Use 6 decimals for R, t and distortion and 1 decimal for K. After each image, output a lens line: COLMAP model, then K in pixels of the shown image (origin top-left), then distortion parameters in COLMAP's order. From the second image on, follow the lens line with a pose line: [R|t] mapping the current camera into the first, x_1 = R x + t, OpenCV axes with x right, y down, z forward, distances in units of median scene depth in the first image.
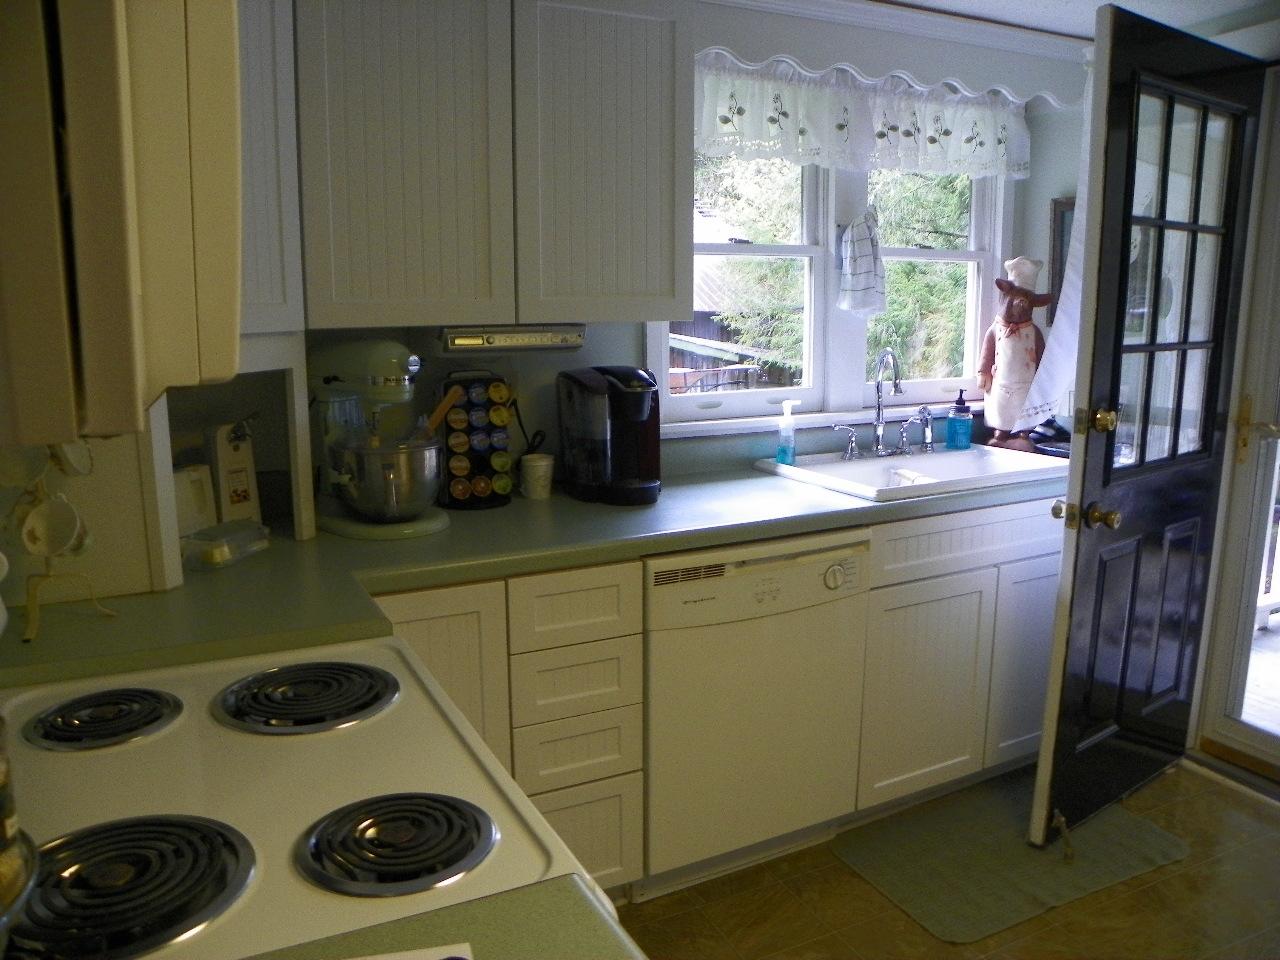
lens RADIAL K [[970.8, 0, 640.1], [0, 970.8, 485.1], [0, 0, 1]] dist [-0.159571, 0.101821]
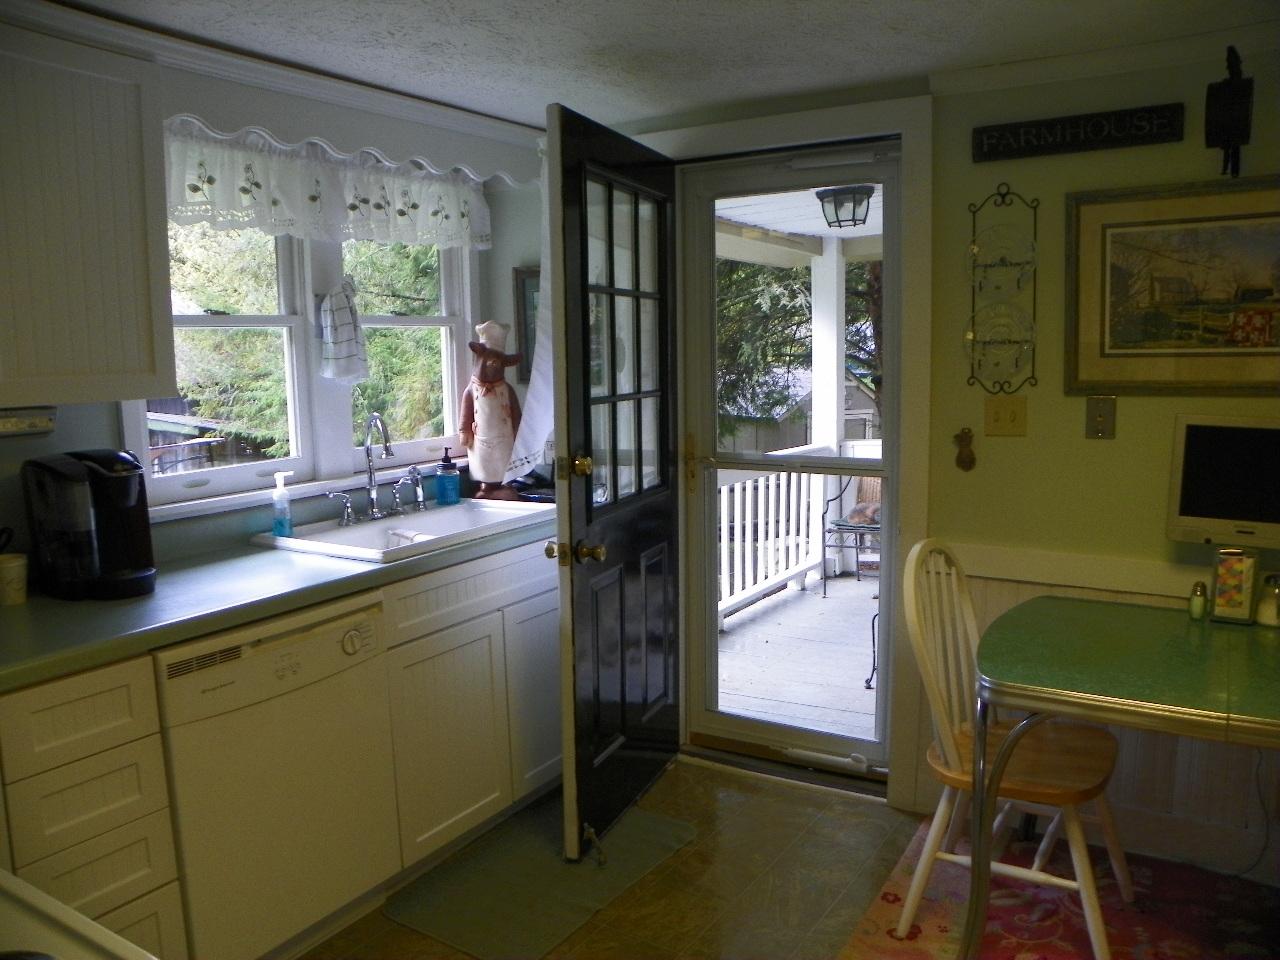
lens RADIAL K [[970.8, 0, 640.1], [0, 970.8, 485.1], [0, 0, 1]] dist [-0.159571, 0.101821]
pose [[0.854138, -0.082504, 0.513461, -0.035673], [0.114865, 0.992880, -0.031538, -0.001561], [-0.507203, 0.085917, 0.857533, -0.020610]]
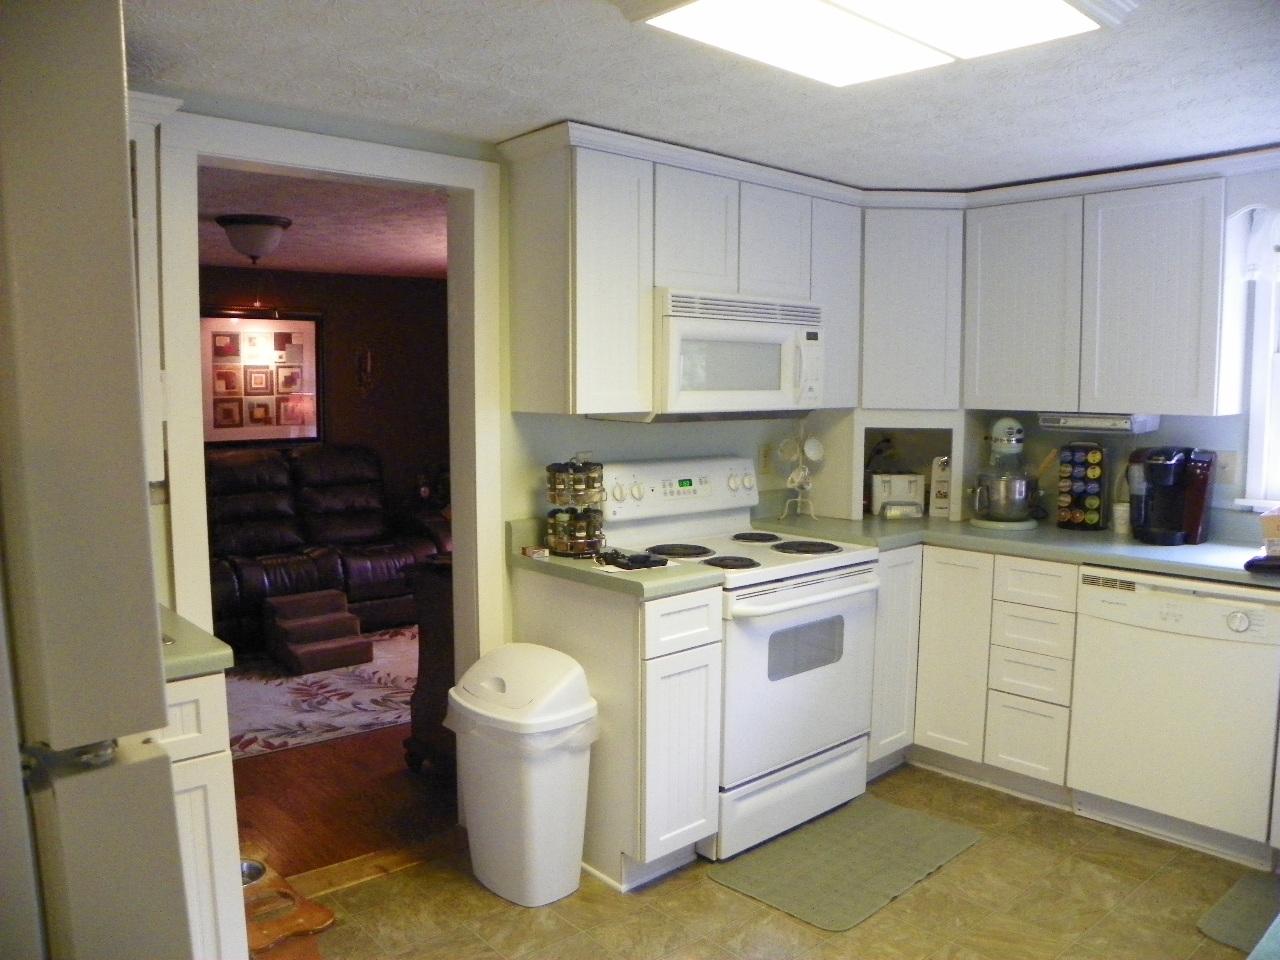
lens RADIAL K [[970.8, 0, 640.1], [0, 970.8, 485.1], [0, 0, 1]] dist [-0.159571, 0.101821]
pose [[0.254817, 0.100299, -0.961774, 1.019105], [-0.183976, 0.981468, 0.053609, 0.000536], [0.949327, 0.163283, 0.268547, -0.070647]]
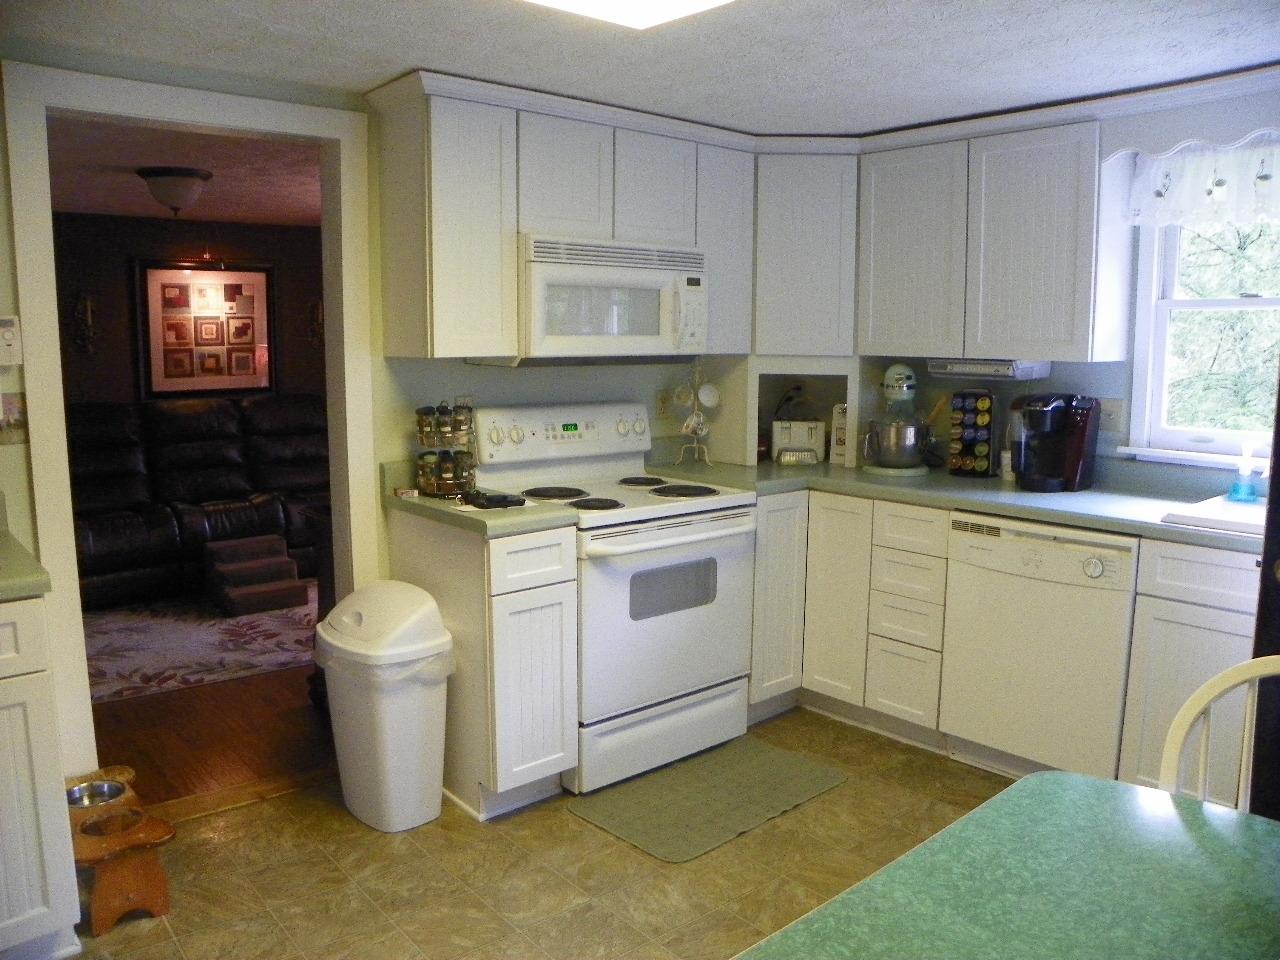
lens RADIAL K [[970.2, 0, 640.0], [0, 970.2, 480.0], [0, 0, 1]] dist [-0.160243, 0.101981]
pose [[0.237556, 0.140735, -0.961125, 1.089335], [-0.186945, 0.977576, 0.096938, -0.020408], [0.953215, 0.156650, 0.258538, 0.104569]]
